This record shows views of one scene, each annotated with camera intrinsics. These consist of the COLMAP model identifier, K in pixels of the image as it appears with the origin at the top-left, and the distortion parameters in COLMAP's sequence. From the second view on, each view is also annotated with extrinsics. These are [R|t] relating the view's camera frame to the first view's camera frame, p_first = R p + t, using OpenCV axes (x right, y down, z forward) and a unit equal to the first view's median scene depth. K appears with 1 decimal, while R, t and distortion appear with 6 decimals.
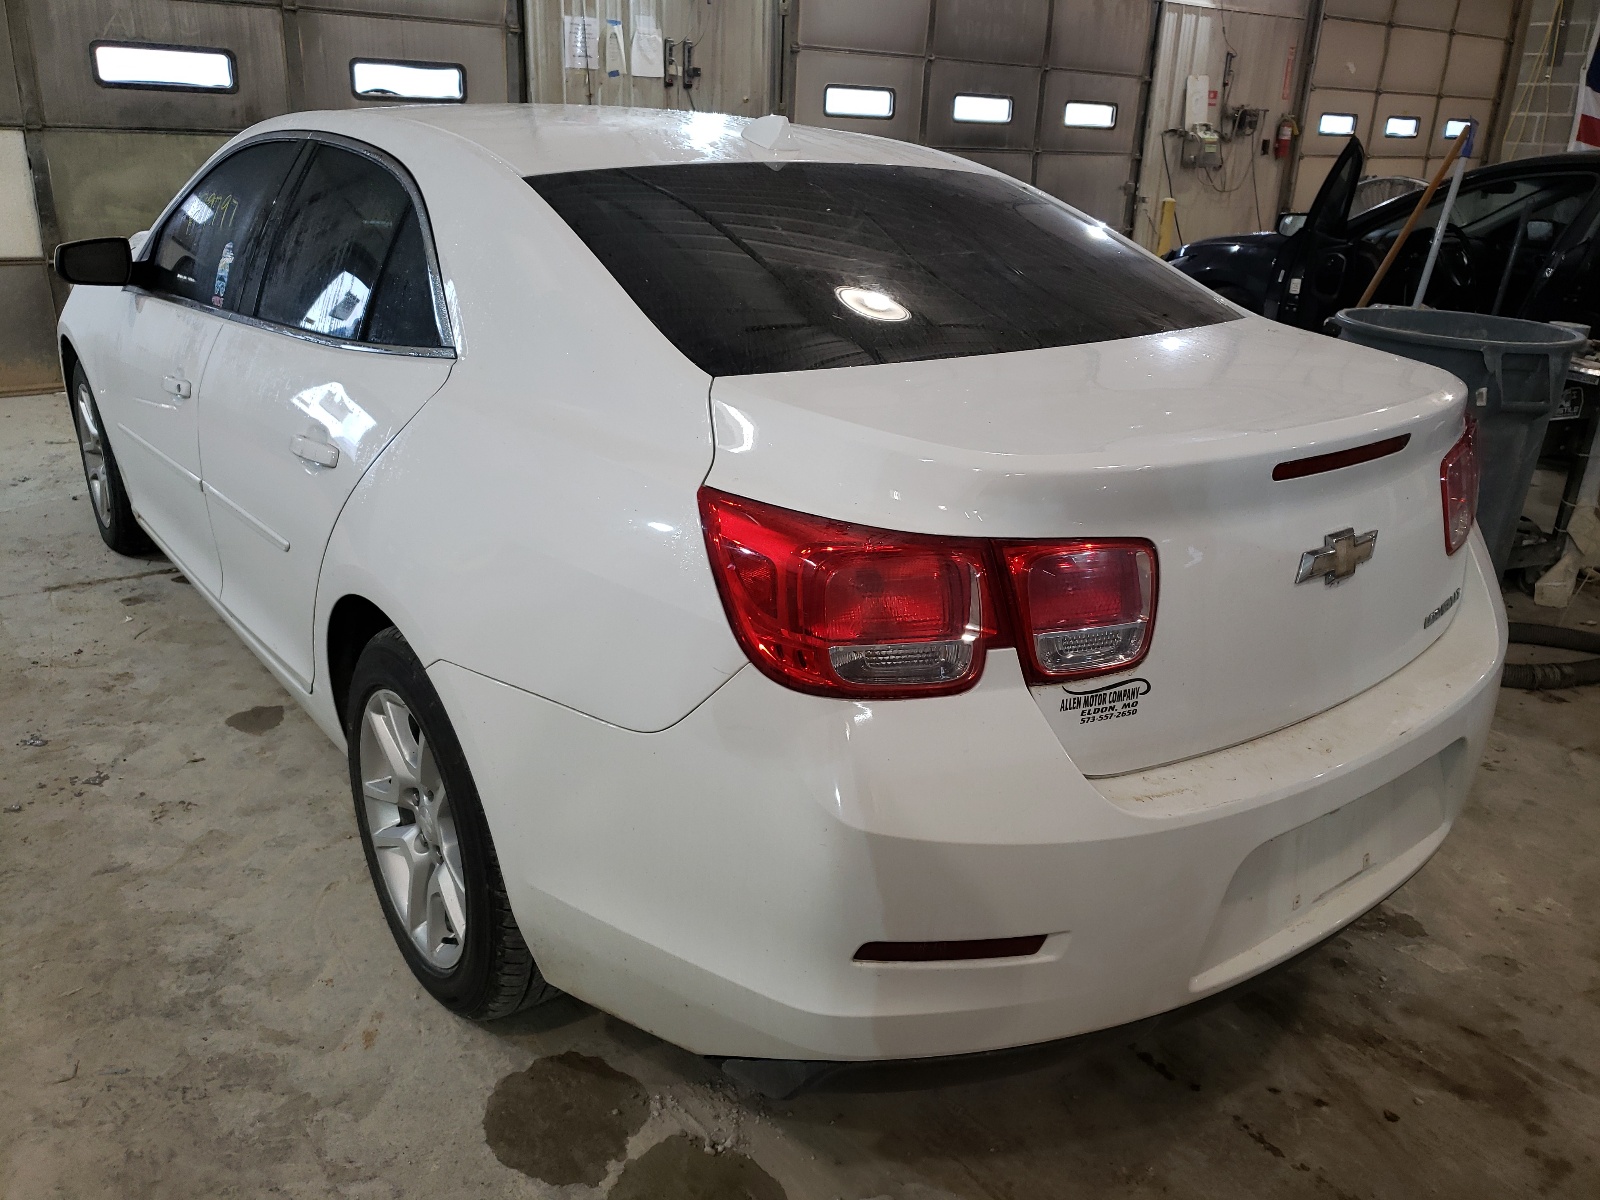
lens RADIAL K [[1213.5, 0, 800.0], [0, 1213.5, 600.0], [0, 0, 1]] dist [0.016171, 0.001333]
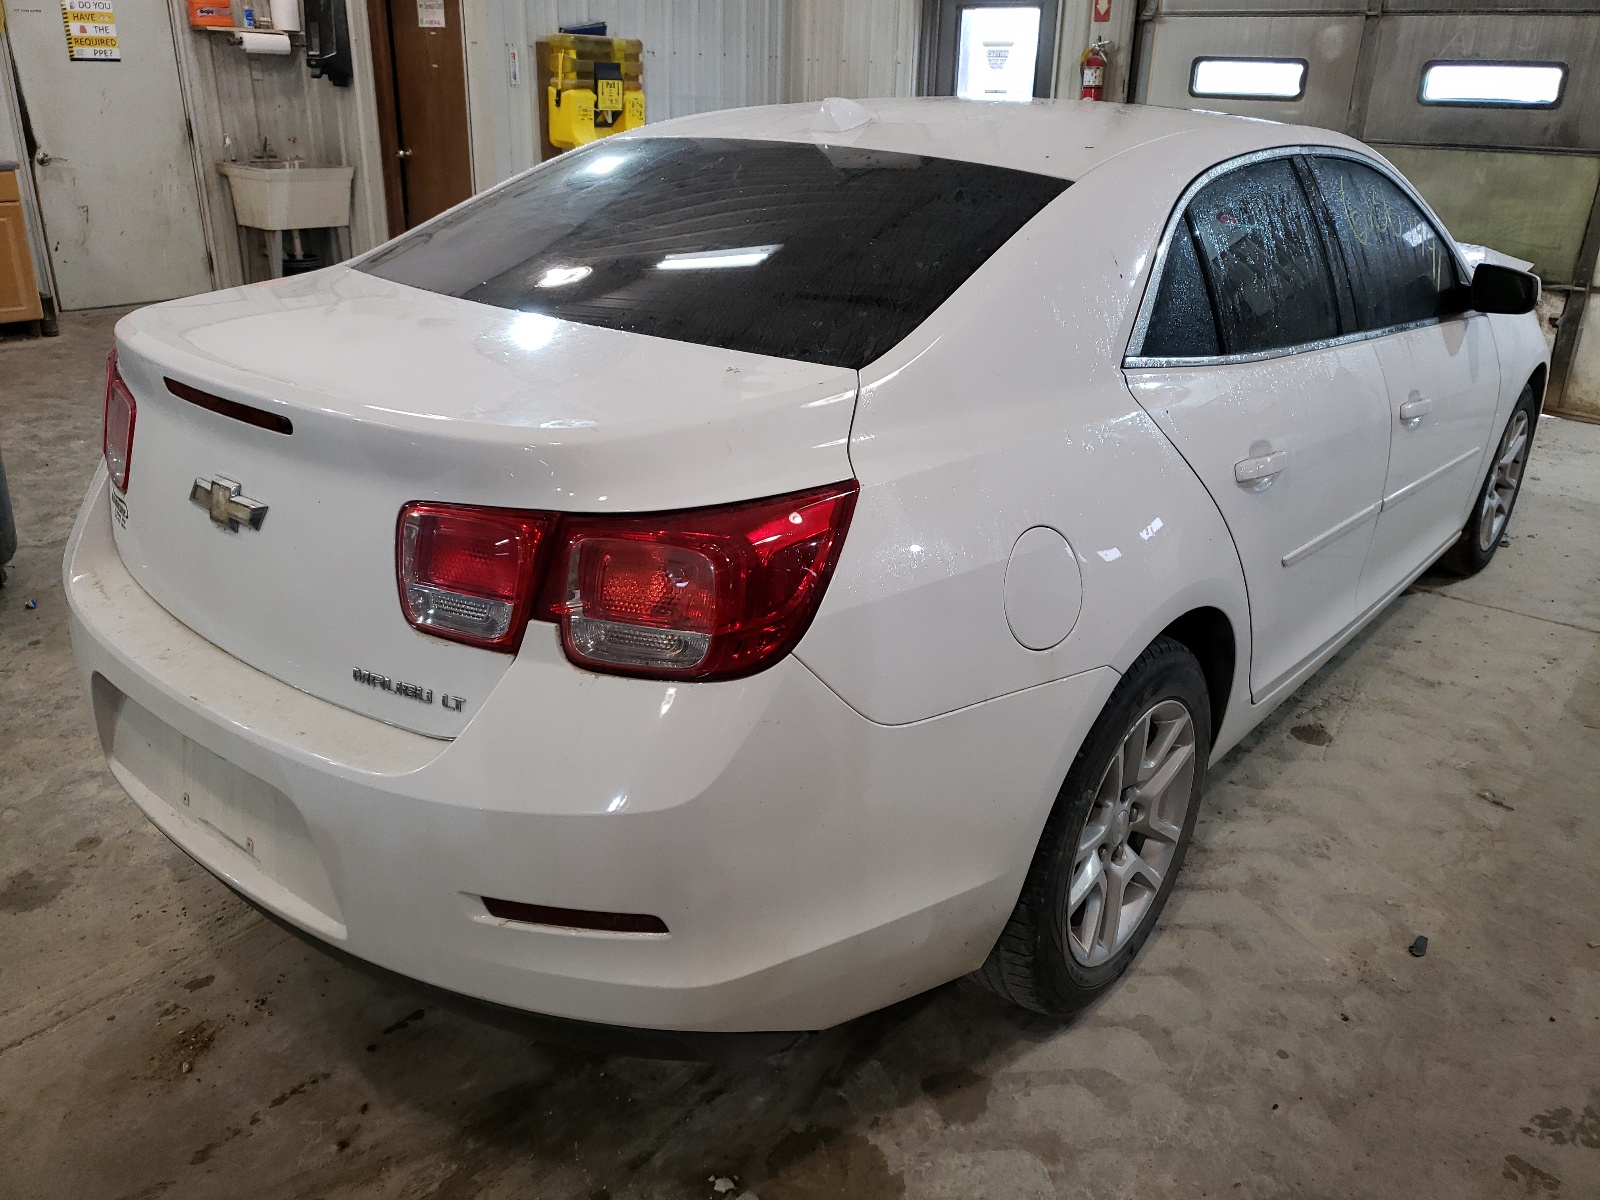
lens RADIAL K [[1184.4, 0, 800.0], [0, 1184.4, 600.0], [0, 0, 1]] dist [-0.002871, 0.005639]
pose [[0.255107, 0.357820, -0.898268, 0.749469], [-0.373695, 0.893305, 0.249715, -0.194454], [0.891781, 0.271974, 0.361604, 0.562584]]
